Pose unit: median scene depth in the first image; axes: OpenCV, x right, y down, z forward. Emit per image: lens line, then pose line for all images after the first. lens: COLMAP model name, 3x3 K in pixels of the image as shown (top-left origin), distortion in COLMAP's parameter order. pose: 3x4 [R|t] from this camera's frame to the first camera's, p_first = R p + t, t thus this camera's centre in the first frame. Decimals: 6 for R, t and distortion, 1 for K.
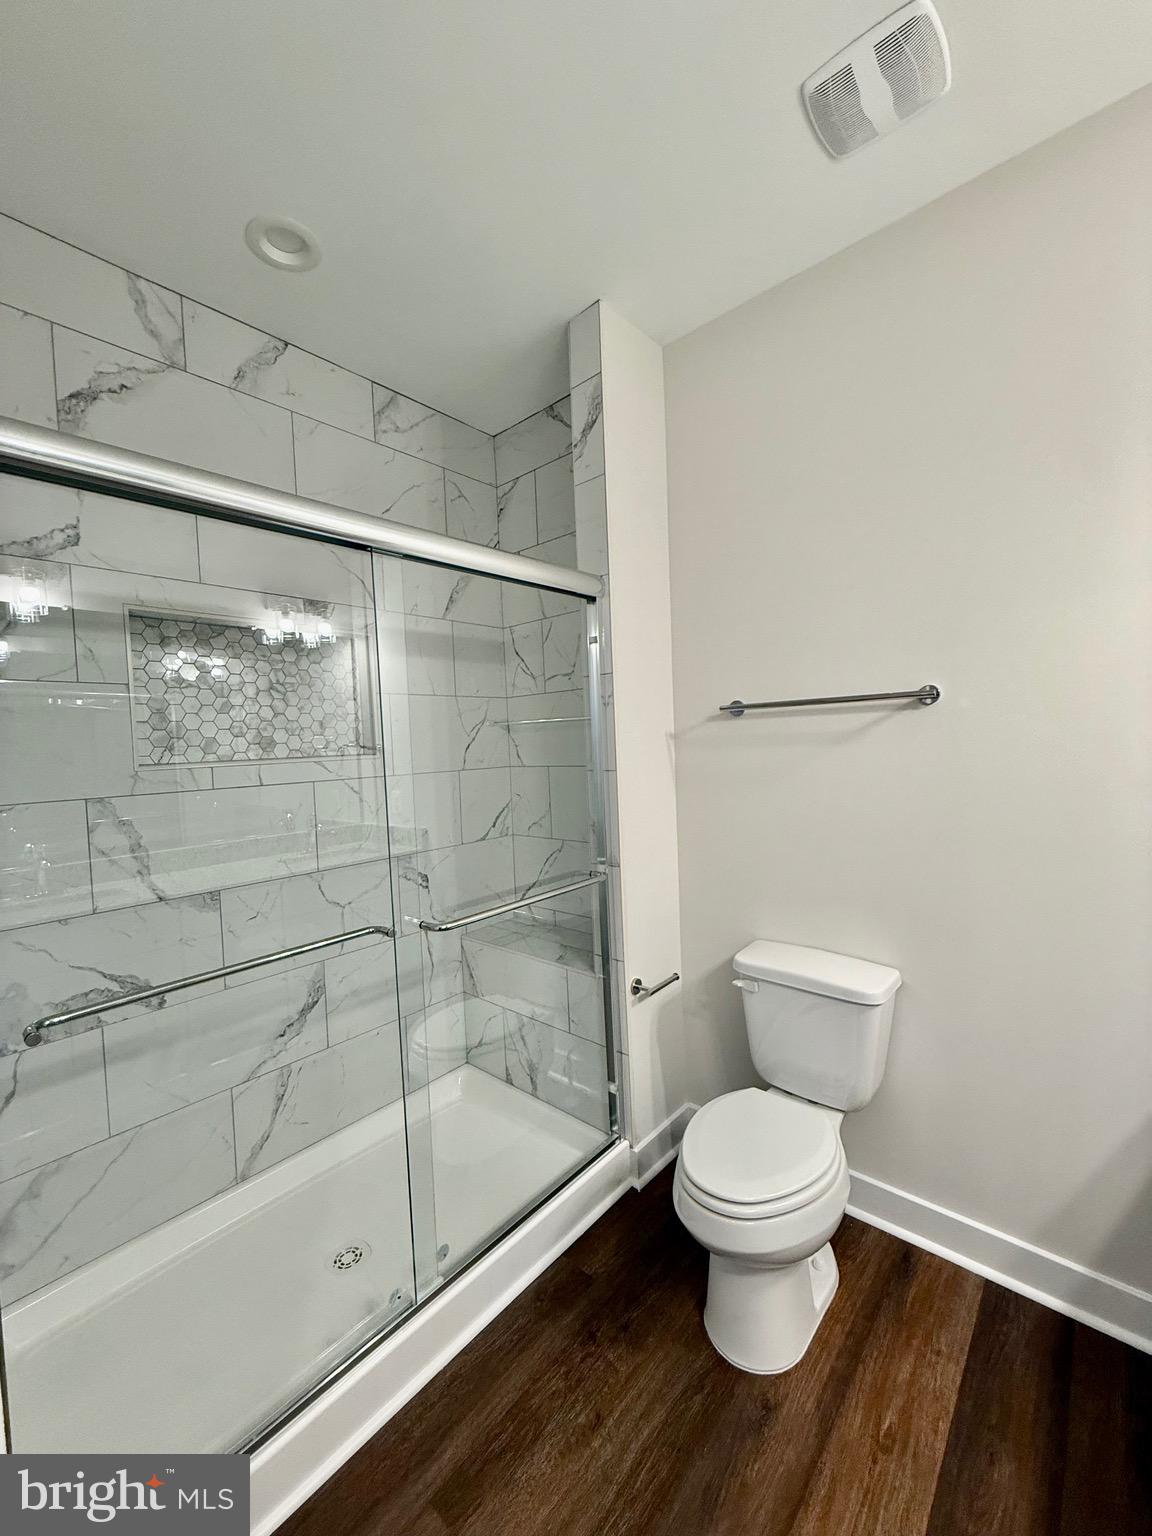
lens RADIAL K [[612.3, 0, 584.8], [0, 612.3, 755.8], [0, 0, 1]] dist [-0.000030, -0.000024]
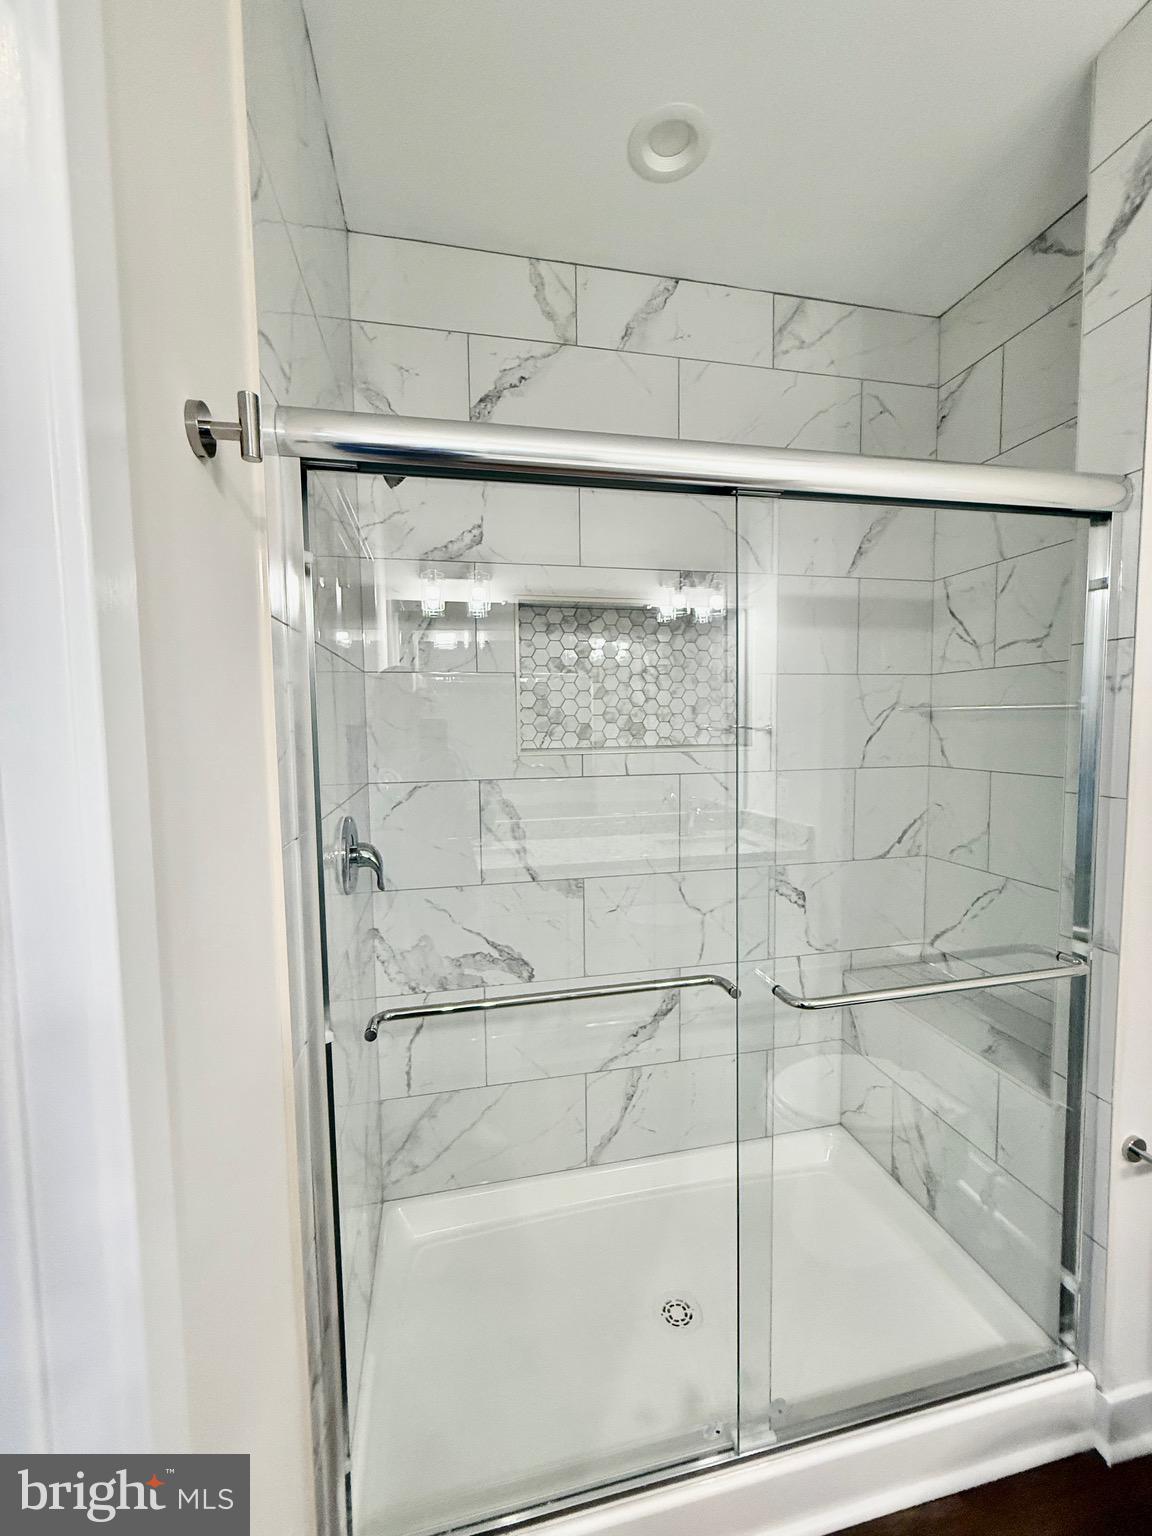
lens RADIAL K [[612.3, 0, 571.4], [0, 612.3, 761.8], [0, 0, 1]] dist [-0.000030, -0.000024]
pose [[0.791787, 0.072988, -0.606421, -0.013010], [-0.037087, 0.996748, 0.071545, -0.023303], [0.609670, -0.034158, 0.791919, 0.120240]]
